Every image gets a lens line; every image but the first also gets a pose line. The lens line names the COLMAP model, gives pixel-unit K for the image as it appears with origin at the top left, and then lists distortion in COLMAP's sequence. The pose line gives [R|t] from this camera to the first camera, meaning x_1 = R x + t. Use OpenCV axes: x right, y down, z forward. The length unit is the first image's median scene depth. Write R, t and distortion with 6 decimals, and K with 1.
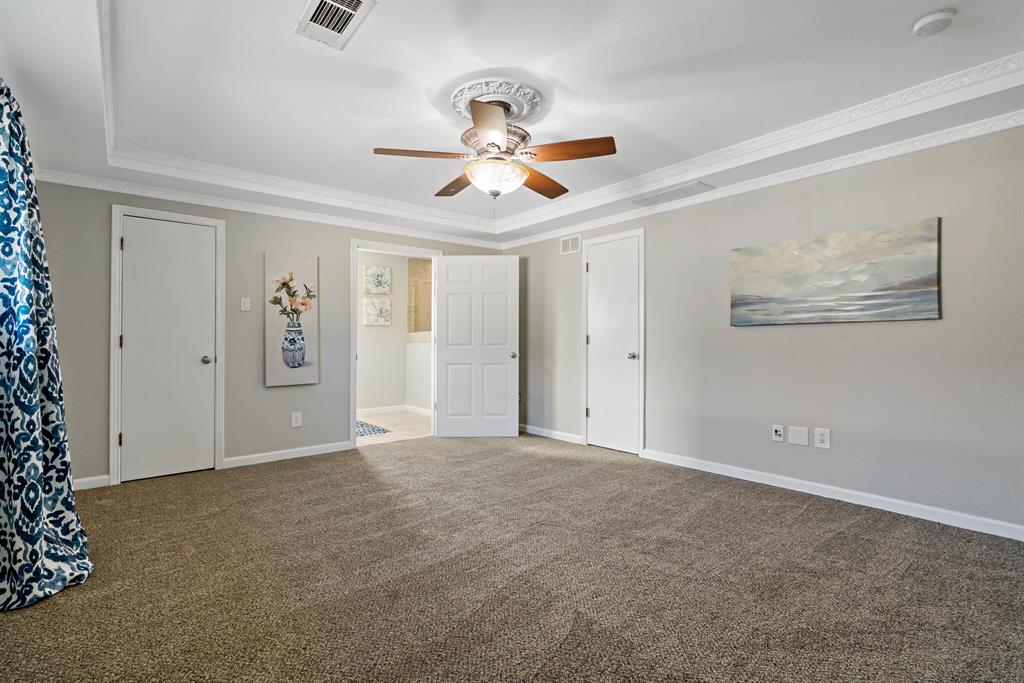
lens RADIAL K [[483.6, 0, 512.0], [0, 483.6, 341.5], [0, 0, 1]] dist [-0.001229, 0.000055]
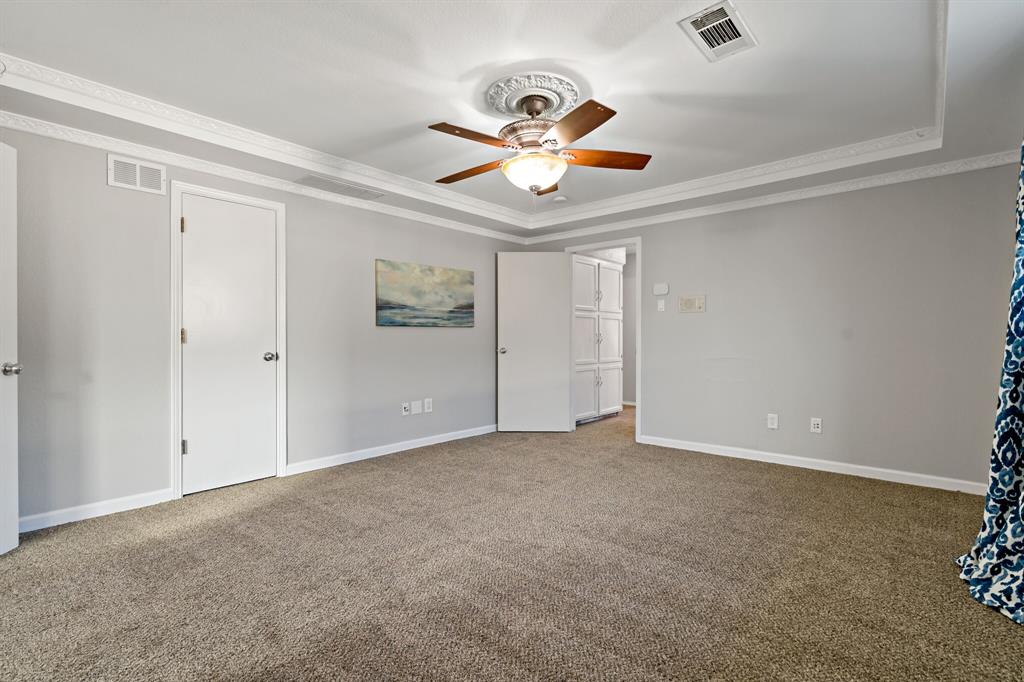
lens RADIAL K [[483.6, 0, 512.0], [0, 483.6, 341.0], [0, 0, 1]] dist [-0.001229, 0.000055]
pose [[-0.171319, 0.000130, 0.985216, -0.627675], [0.002761, 0.999996, 0.000349, 0.004671], [-0.985212, 0.002780, -0.171319, 0.755986]]
